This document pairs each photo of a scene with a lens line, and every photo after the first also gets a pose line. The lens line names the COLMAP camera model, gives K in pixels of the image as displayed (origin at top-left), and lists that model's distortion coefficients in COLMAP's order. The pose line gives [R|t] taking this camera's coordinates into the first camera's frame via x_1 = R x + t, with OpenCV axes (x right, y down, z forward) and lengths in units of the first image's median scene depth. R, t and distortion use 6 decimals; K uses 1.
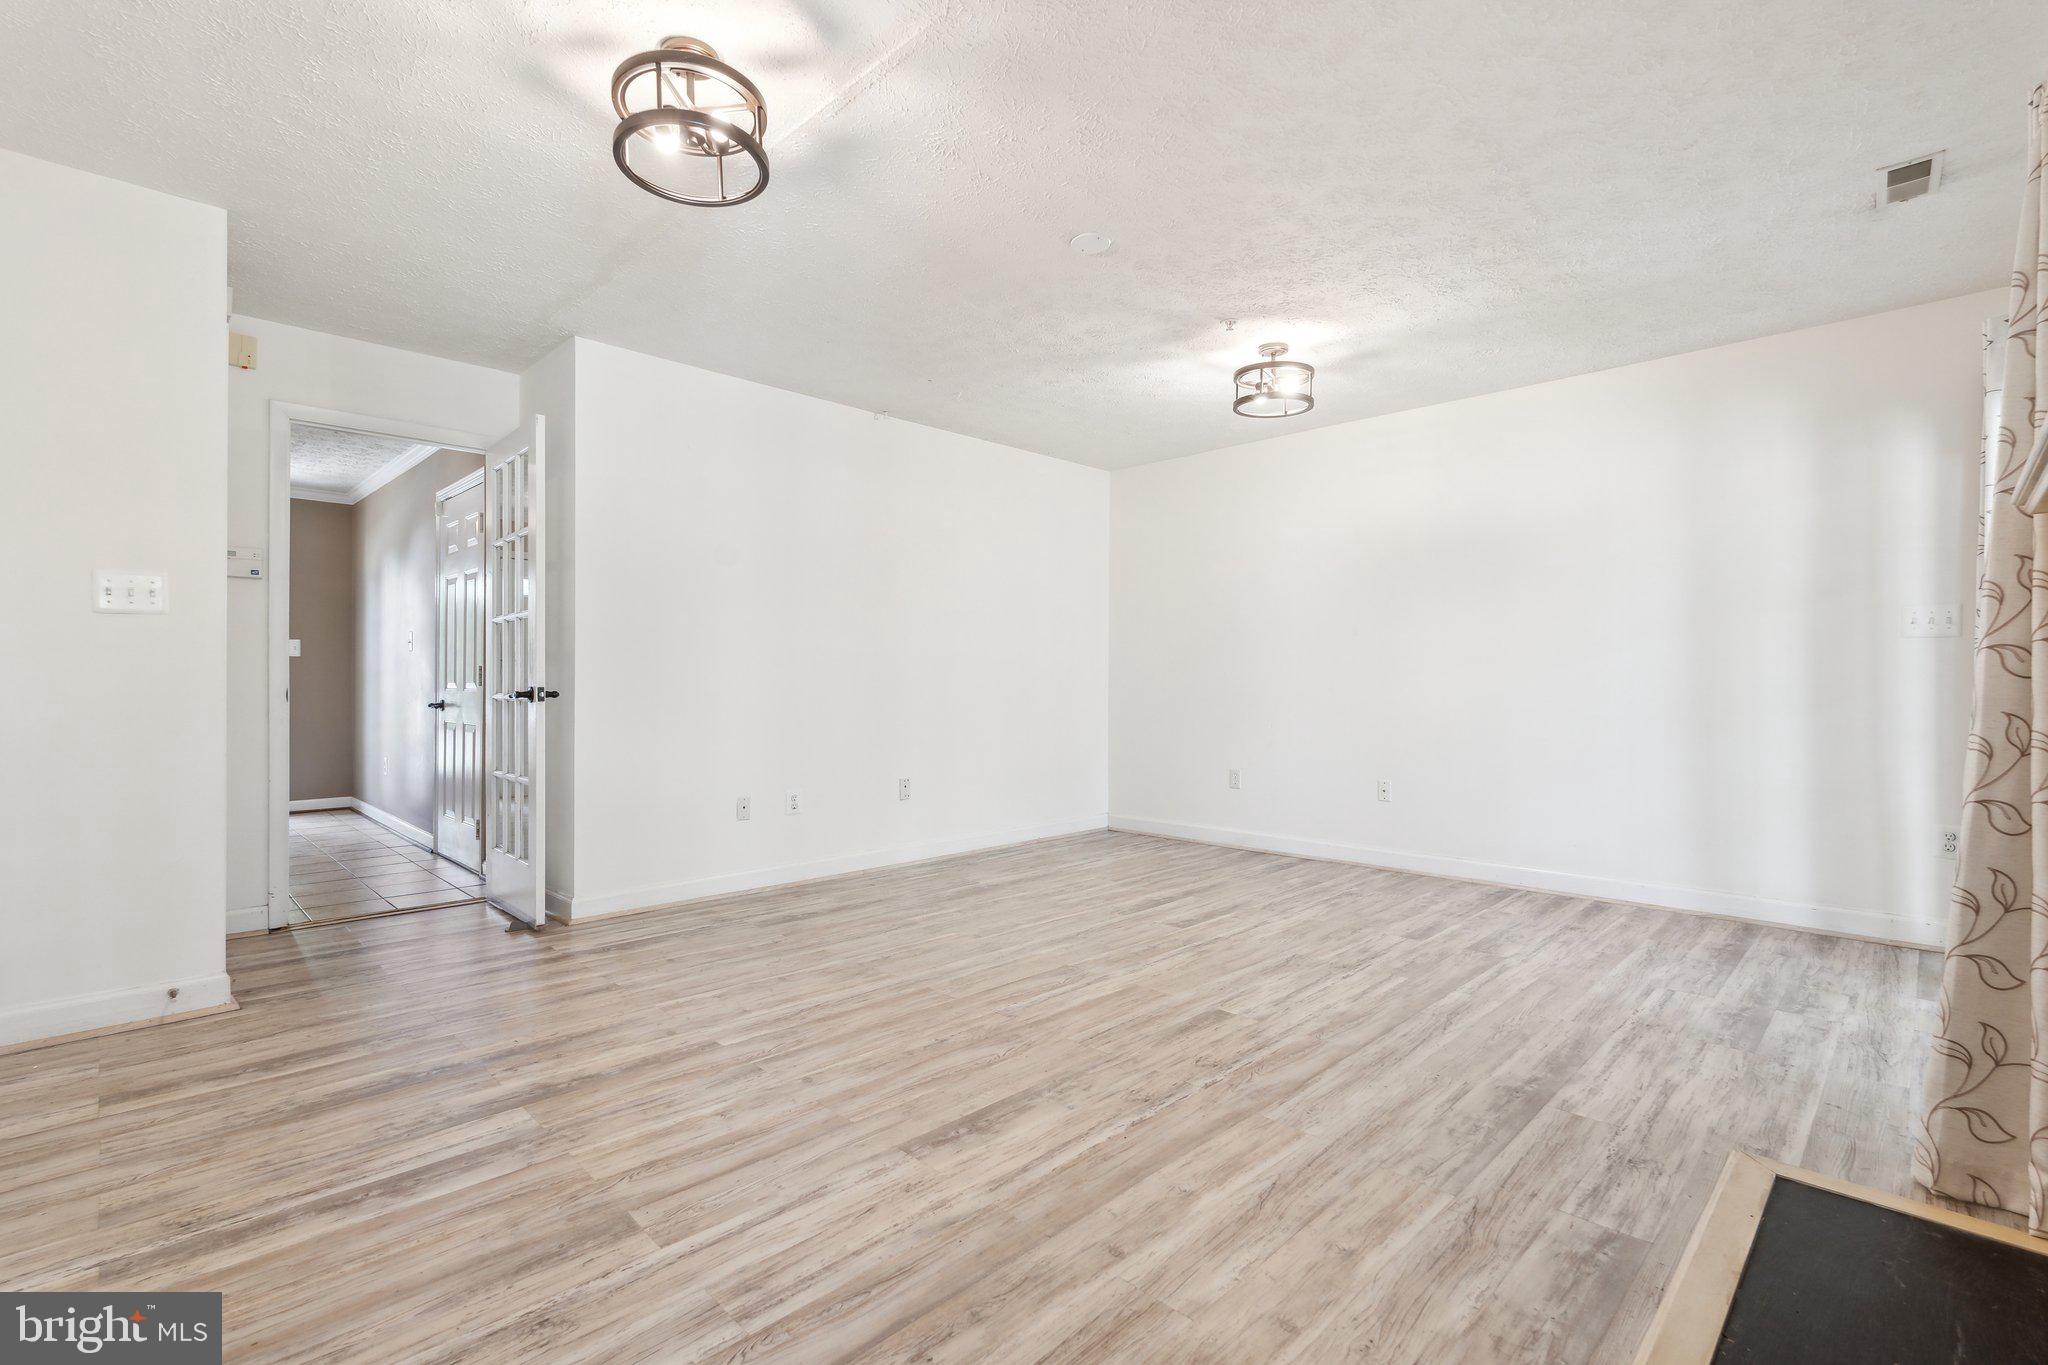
lens RADIAL K [[920.2, 0, 1022.6], [0, 920.2, 690.9], [0, 0, 1]] dist [-0.001037, 0.000627]
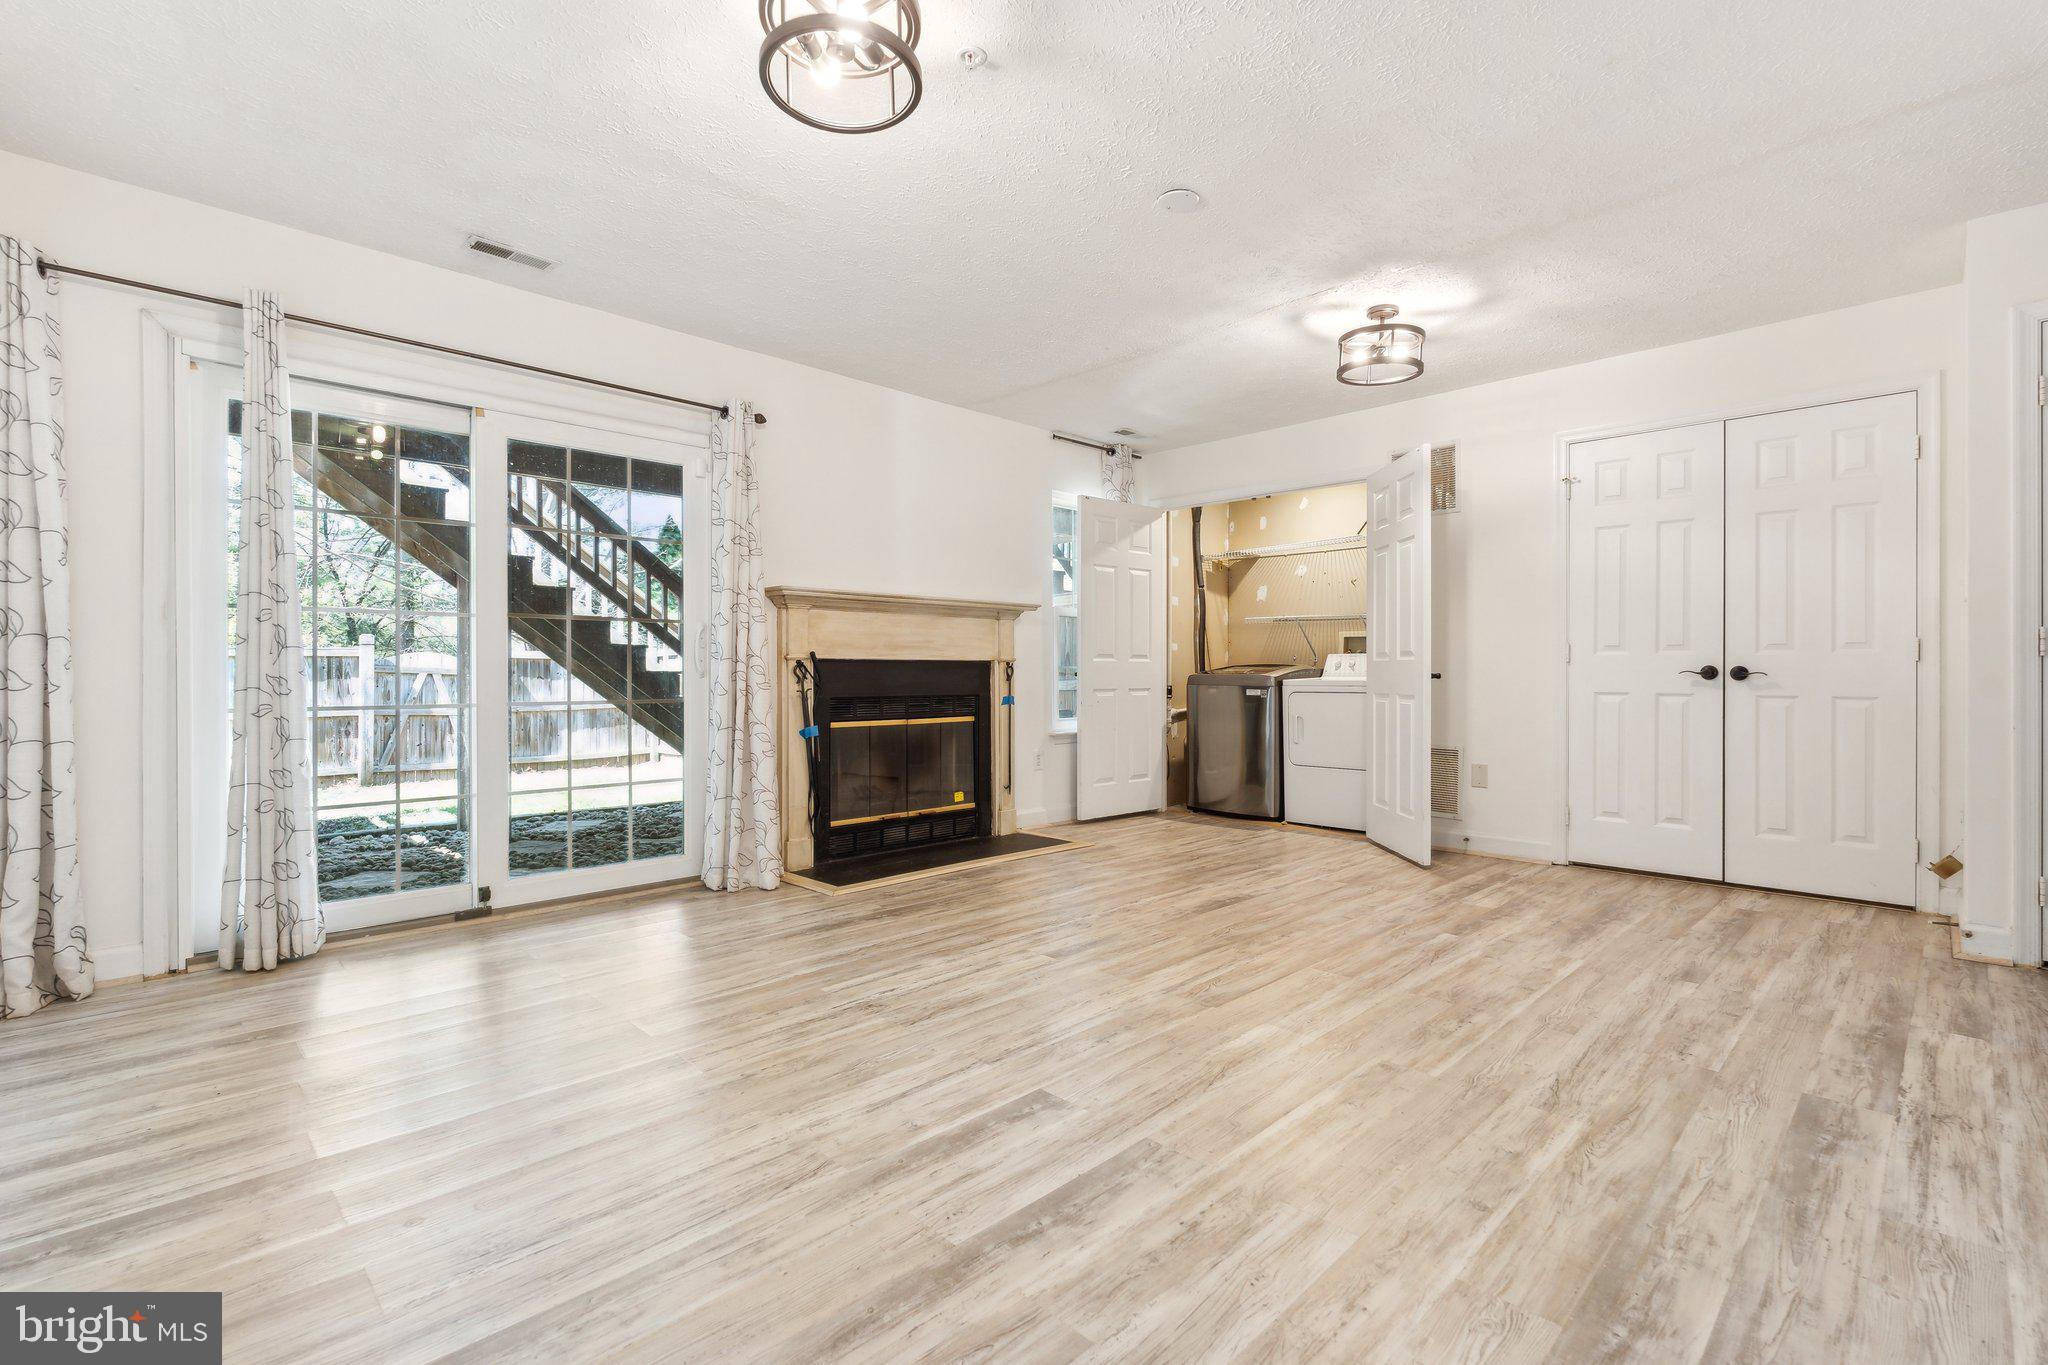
lens RADIAL K [[1014.0, 0, 1023.0], [0, 1014.0, 676.7], [0, 0, 1]] dist [-0.000097, 0.000032]
pose [[-0.999994, -0.003414, 0.000057, 0.237275], [-0.003413, 0.999926, 0.011710, 0.001830], [-0.000097, 0.011710, -0.999931, 2.059251]]
